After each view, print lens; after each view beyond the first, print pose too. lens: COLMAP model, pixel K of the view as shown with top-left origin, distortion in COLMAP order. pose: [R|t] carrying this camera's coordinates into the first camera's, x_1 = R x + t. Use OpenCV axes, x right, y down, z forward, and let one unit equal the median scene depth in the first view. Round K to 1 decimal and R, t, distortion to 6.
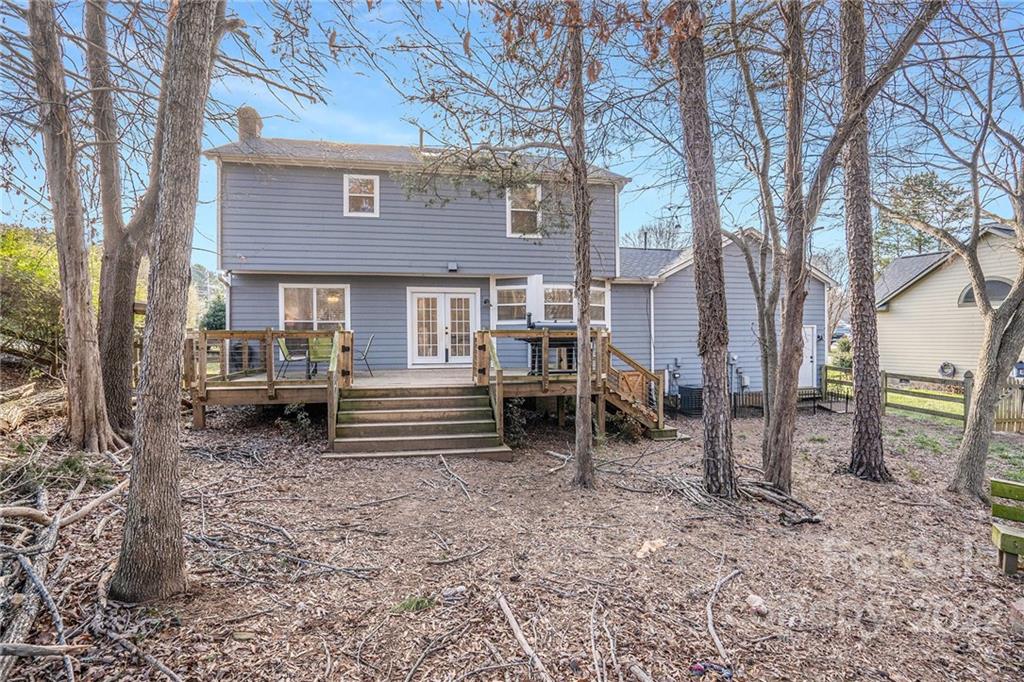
lens RADIAL K [[482.1, 0, 514.5], [0, 482.1, 339.3], [0, 0, 1]] dist [-0.028879, 0.002710]
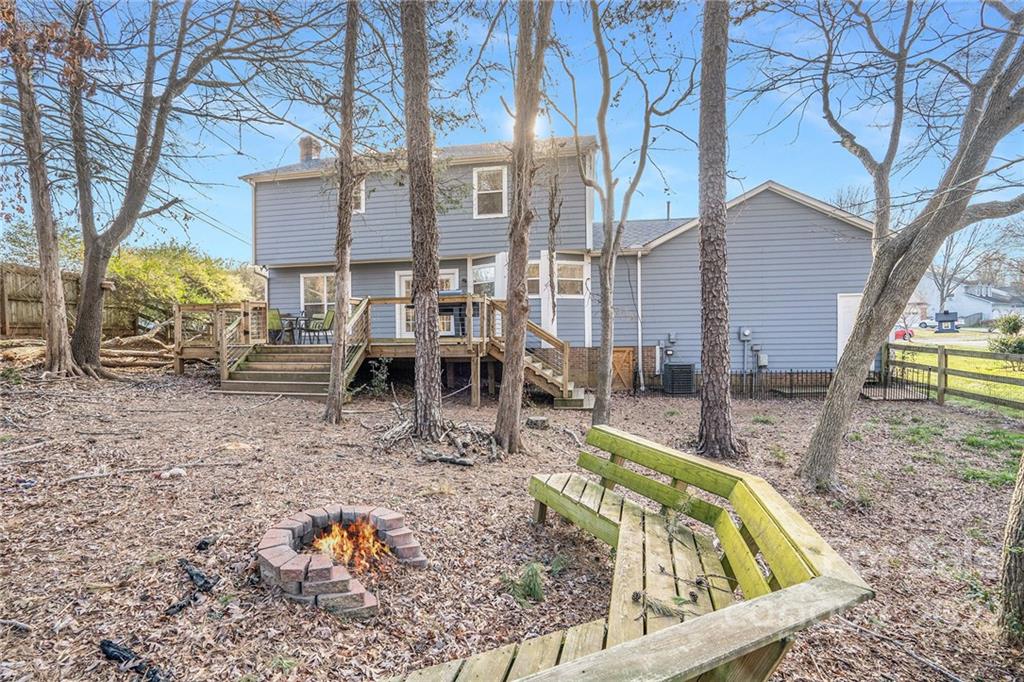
lens RADIAL K [[482.1, 0, 519.8], [0, 482.1, 344.7], [0, 0, 1]] dist [-0.028879, 0.002710]
pose [[0.925438, -0.002279, -0.378892, 0.481832], [0.007555, 0.999894, 0.012438, 0.054058], [0.378824, -0.014373, 0.925357, 0.050205]]
